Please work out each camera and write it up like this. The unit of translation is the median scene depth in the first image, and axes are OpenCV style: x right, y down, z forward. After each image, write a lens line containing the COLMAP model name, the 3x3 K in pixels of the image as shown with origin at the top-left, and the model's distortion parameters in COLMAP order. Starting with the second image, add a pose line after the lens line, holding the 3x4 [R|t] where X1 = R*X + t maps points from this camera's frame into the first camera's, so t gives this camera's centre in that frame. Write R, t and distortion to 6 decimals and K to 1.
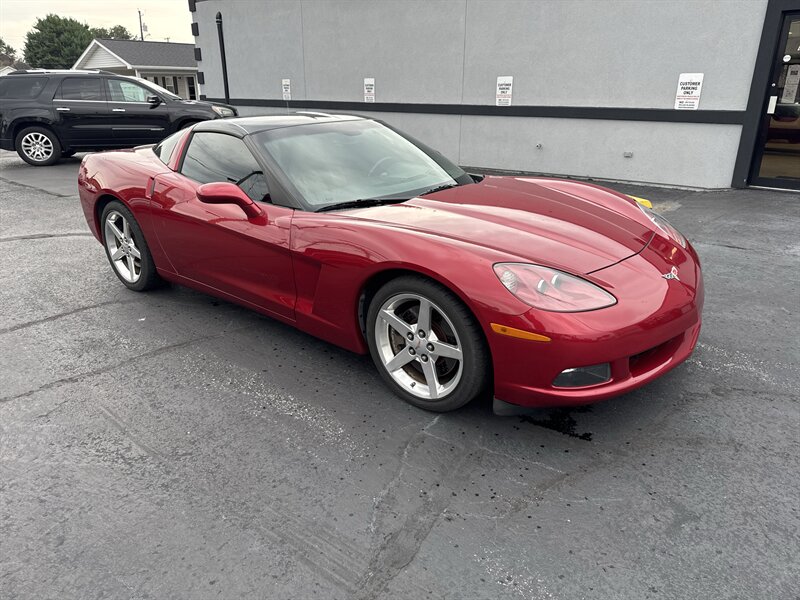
lens RADIAL K [[566.4, 0, 397.0], [0, 566.4, 303.5], [0, 0, 1]] dist [0.027717, -0.030145]
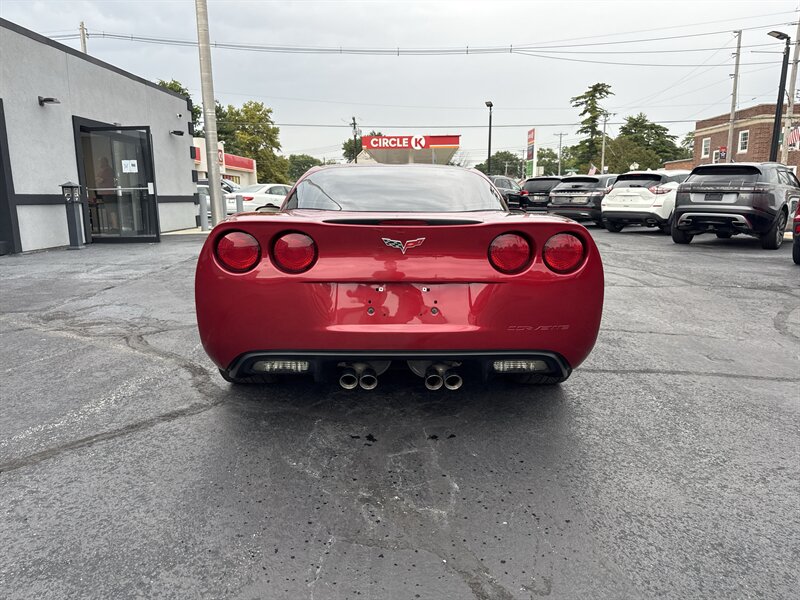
lens RADIAL K [[566.4, 0, 399.6], [0, 566.4, 307.0], [0, 0, 1]] dist [0.027717, -0.030145]
pose [[-0.668062, -0.135583, 0.731649, -0.478764], [0.272603, 0.870306, 0.410189, -0.262549], [-0.692374, 0.473481, -0.544458, 0.833906]]
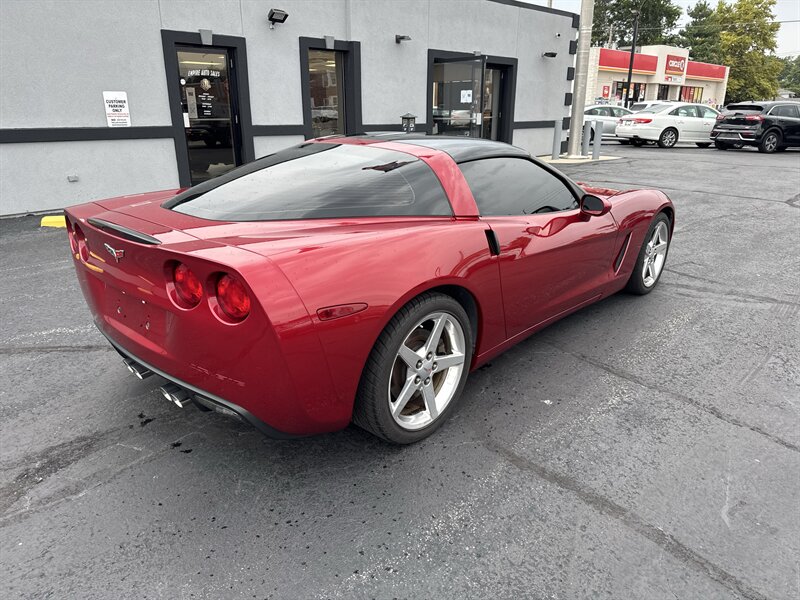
lens RADIAL K [[566.4, 0, 400.6], [0, 566.4, 302.1], [0, 0, 1]] dist [0.027717, -0.030145]
pose [[0.034507, -0.321878, 0.946152, -0.542166], [0.351320, 0.890200, 0.290031, -0.183375], [-0.935619, 0.322395, 0.143800, 0.492802]]
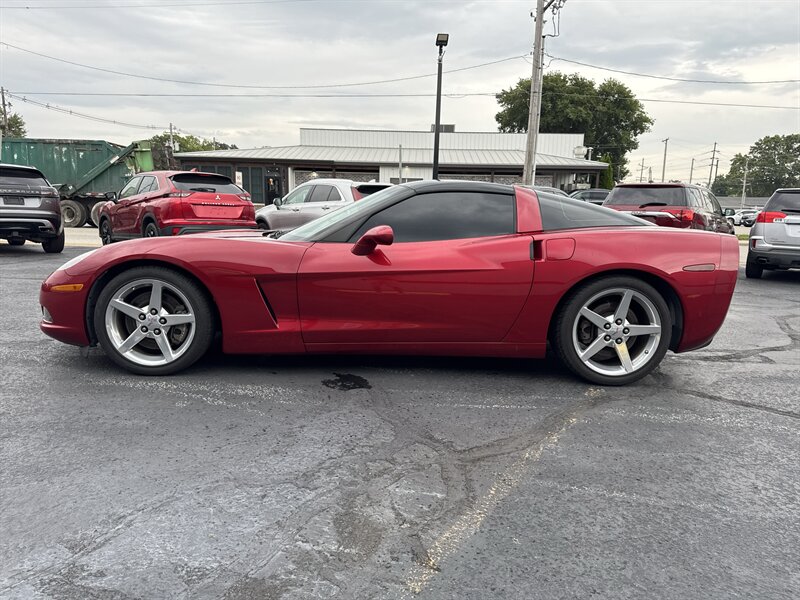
lens RADIAL K [[566.4, 0, 402.0], [0, 566.4, 304.6], [0, 0, 1]] dist [0.027717, -0.030145]
pose [[-0.736917, 0.101330, -0.668346, 0.303954], [-0.262153, 0.868486, 0.420723, -0.279409], [0.623081, 0.485247, -0.613438, 0.856259]]
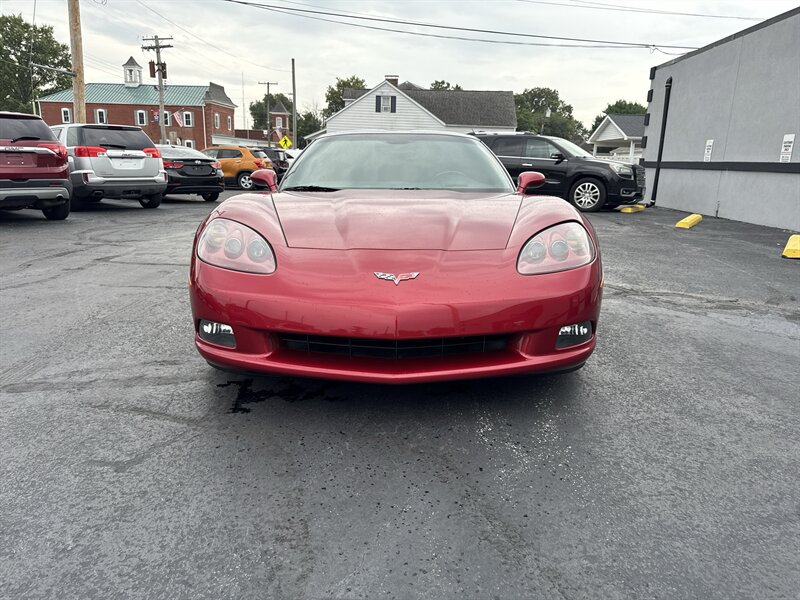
lens RADIAL K [[566.4, 0, 399.3], [0, 566.4, 299.0], [0, 0, 1]] dist [0.027717, -0.030145]
pose [[0.645412, 0.200785, -0.736973, 0.363623], [-0.296008, 0.955185, 0.001003, -0.007440], [0.704146, 0.217502, 0.675922, 0.156259]]
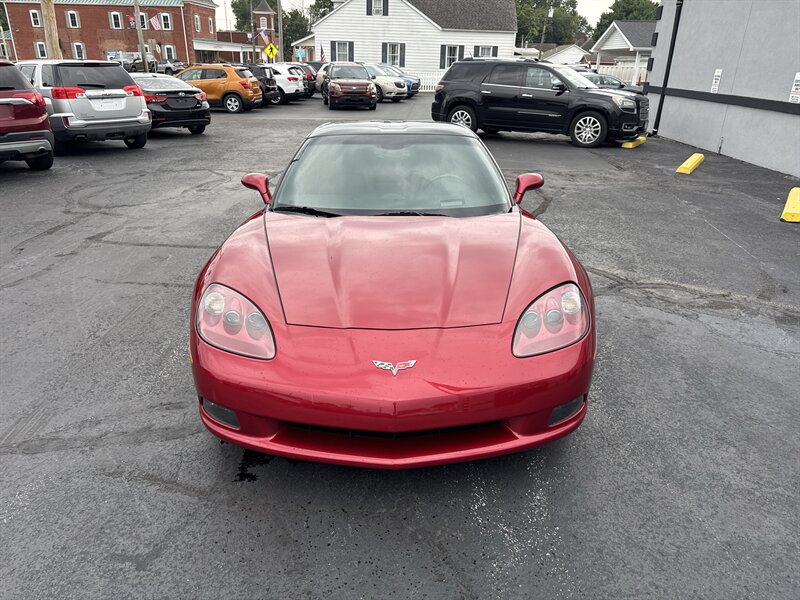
lens RADIAL K [[566.4, 0, 397.4], [0, 566.4, 300.5], [0, 0, 1]] dist [0.027717, -0.030145]
pose [[0.651828, 0.309536, -0.692320, 0.343874], [-0.288252, 0.945518, 0.151348, -0.089695], [0.701449, 0.100910, 0.705540, 0.138370]]
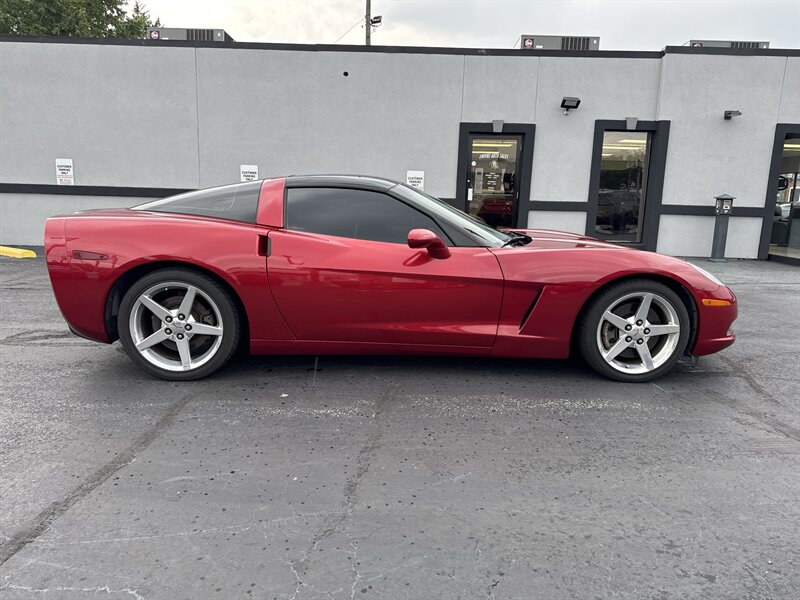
lens RADIAL K [[566.4, 0, 398.9], [0, 566.4, 305.4], [0, 0, 1]] dist [0.027717, -0.030145]
pose [[0.738261, -0.103254, 0.666566, -0.414856], [0.211029, 0.973962, -0.082856, 0.001431], [-0.640654, 0.201834, 0.740827, 0.113364]]
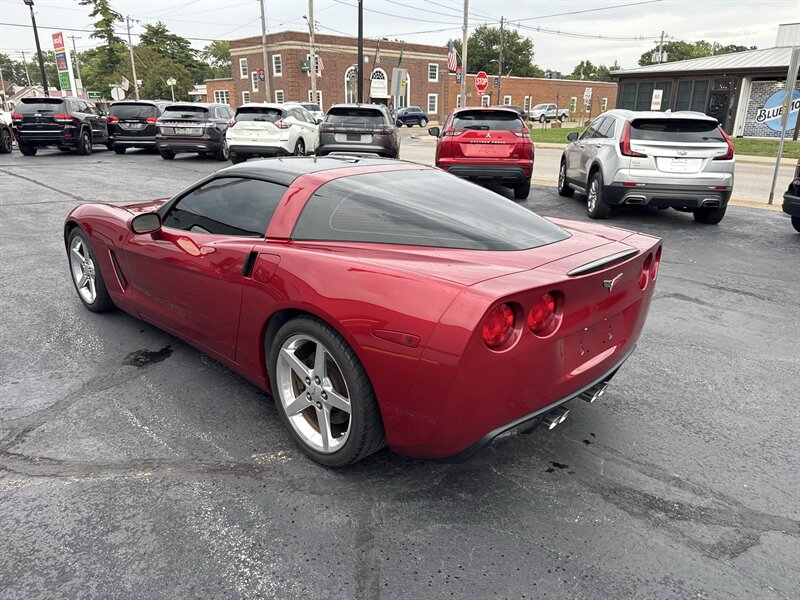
lens RADIAL K [[566.4, 0, 400.4], [0, 566.4, 307.0], [0, 0, 1]] dist [0.027717, -0.030145]
pose [[-0.997738, -0.027456, 0.061356, -0.172438], [0.018330, 0.767063, 0.641310, -0.358718], [-0.064671, 0.640984, -0.764825, 0.908436]]
